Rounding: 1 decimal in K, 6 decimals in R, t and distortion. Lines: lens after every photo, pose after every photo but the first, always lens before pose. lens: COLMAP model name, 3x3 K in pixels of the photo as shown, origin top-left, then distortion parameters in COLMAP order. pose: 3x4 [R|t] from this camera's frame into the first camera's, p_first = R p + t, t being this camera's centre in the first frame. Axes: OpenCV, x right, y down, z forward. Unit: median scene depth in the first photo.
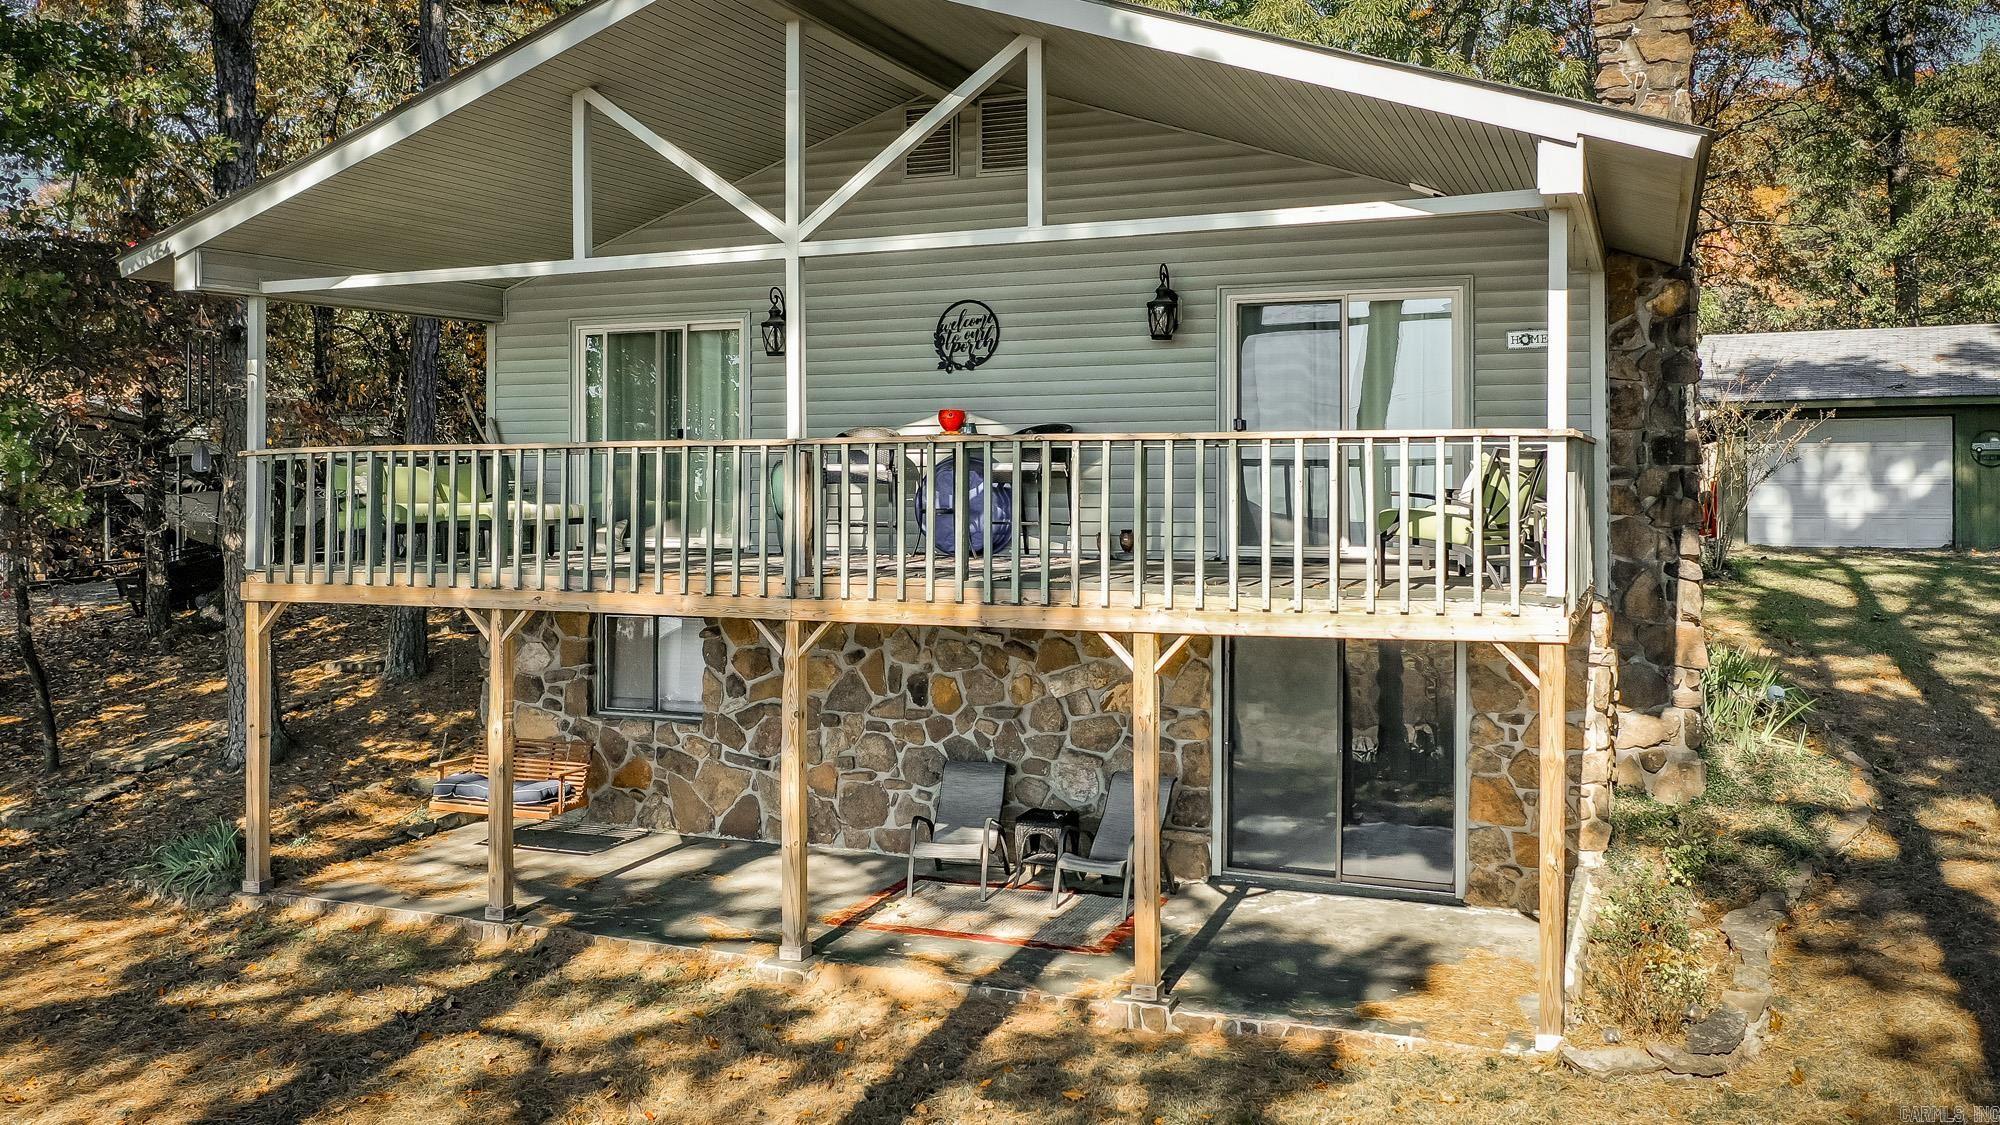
lens RADIAL K [[1627.9, 0, 999.6], [0, 1627.9, 476.8], [0, 0, 1]] dist [-0.007038, -0.003679]
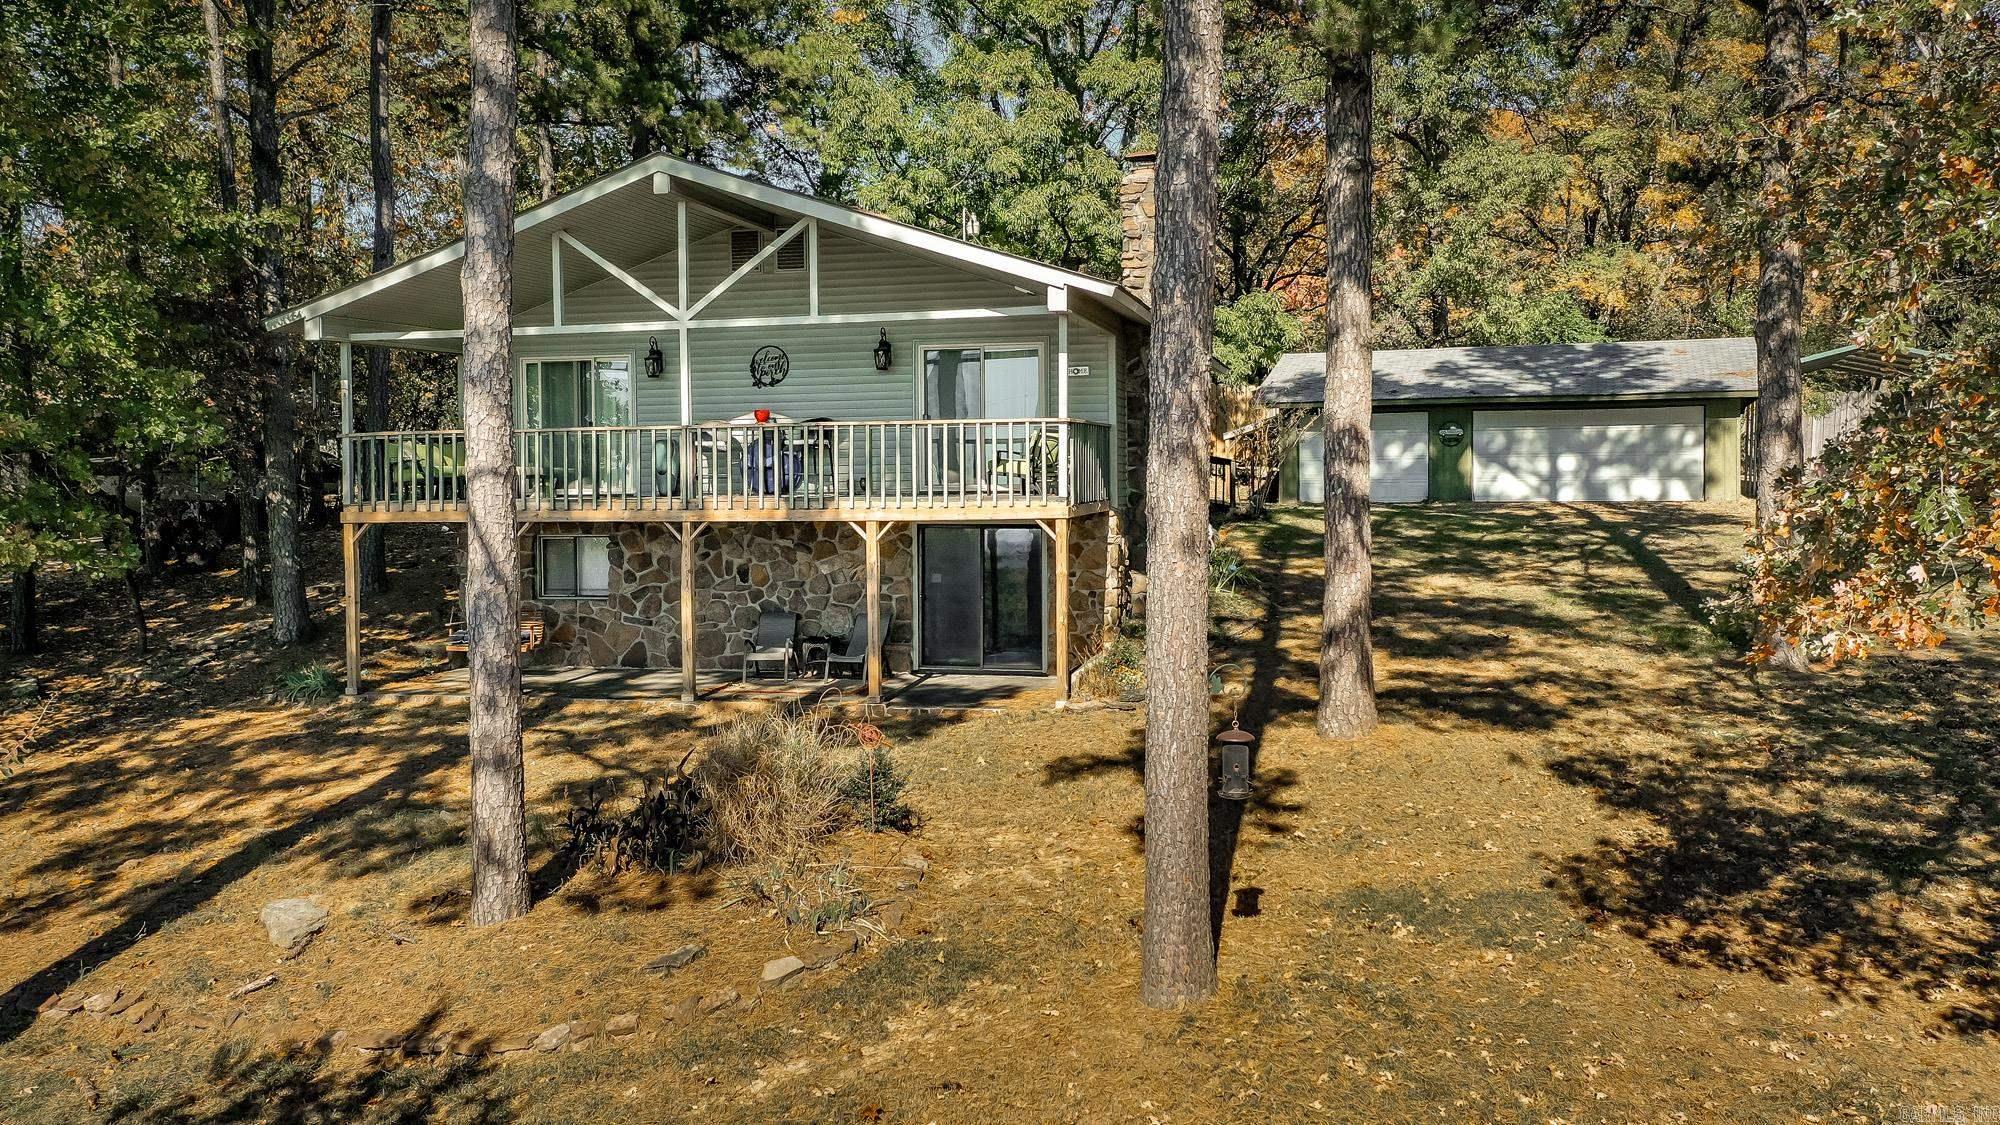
lens RADIAL K [[1659.7, 0, 997.4], [0, 1659.7, 523.4], [0, 0, 1]] dist [0.005907, 0.002212]
pose [[0.988614, -0.011891, 0.150005, -0.050412], [0.007630, 0.999552, 0.028948, 0.031906], [-0.150282, -0.027474, 0.988261, -0.817817]]
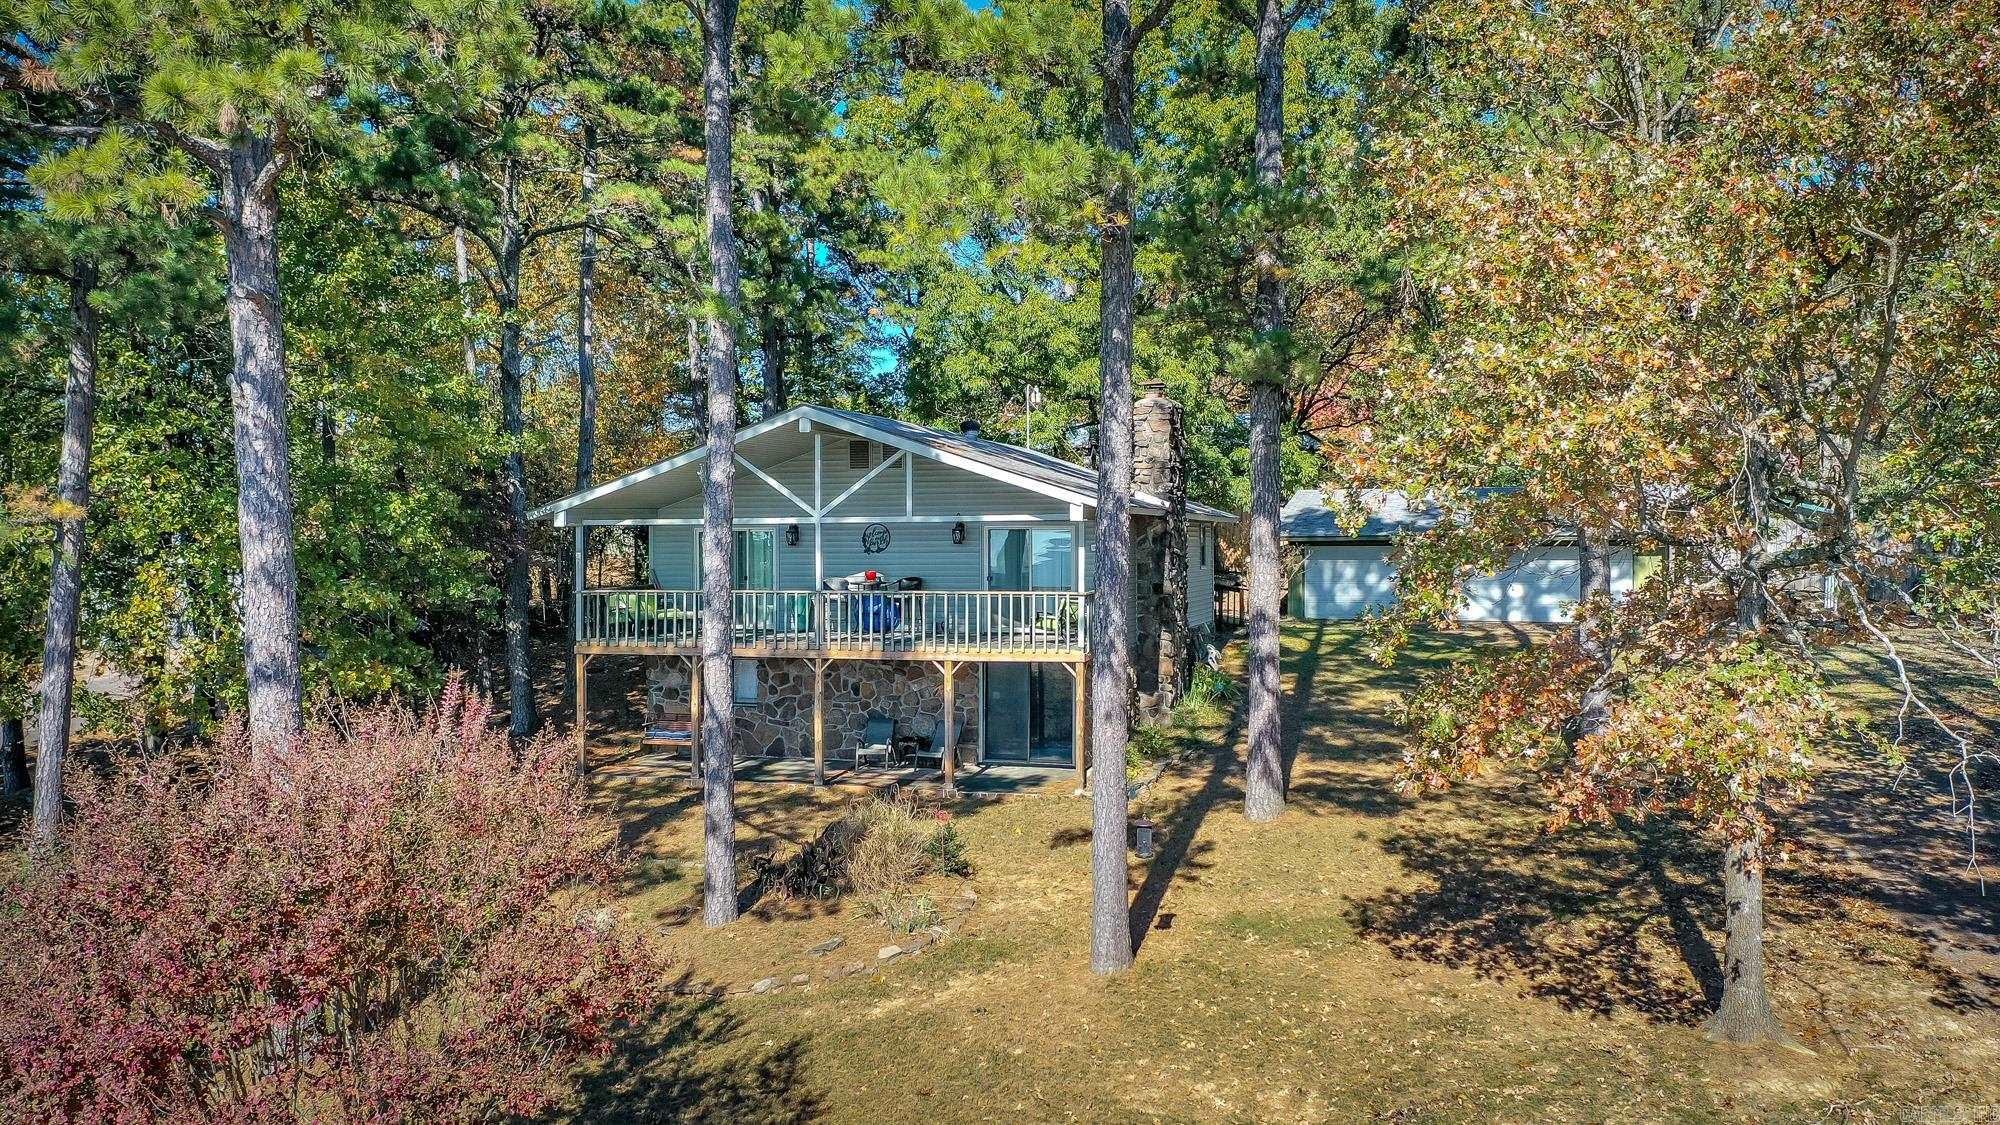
lens RADIAL K [[1667.2, 0, 1007.2], [0, 1667.2, 521.6], [0, 0, 1]] dist [0.031247, 0.002414]
pose [[0.994653, -0.001209, 0.103264, -0.086619], [0.001839, 0.999980, -0.006006, -0.103285], [-0.103254, 0.006164, 0.994636, -1.521930]]
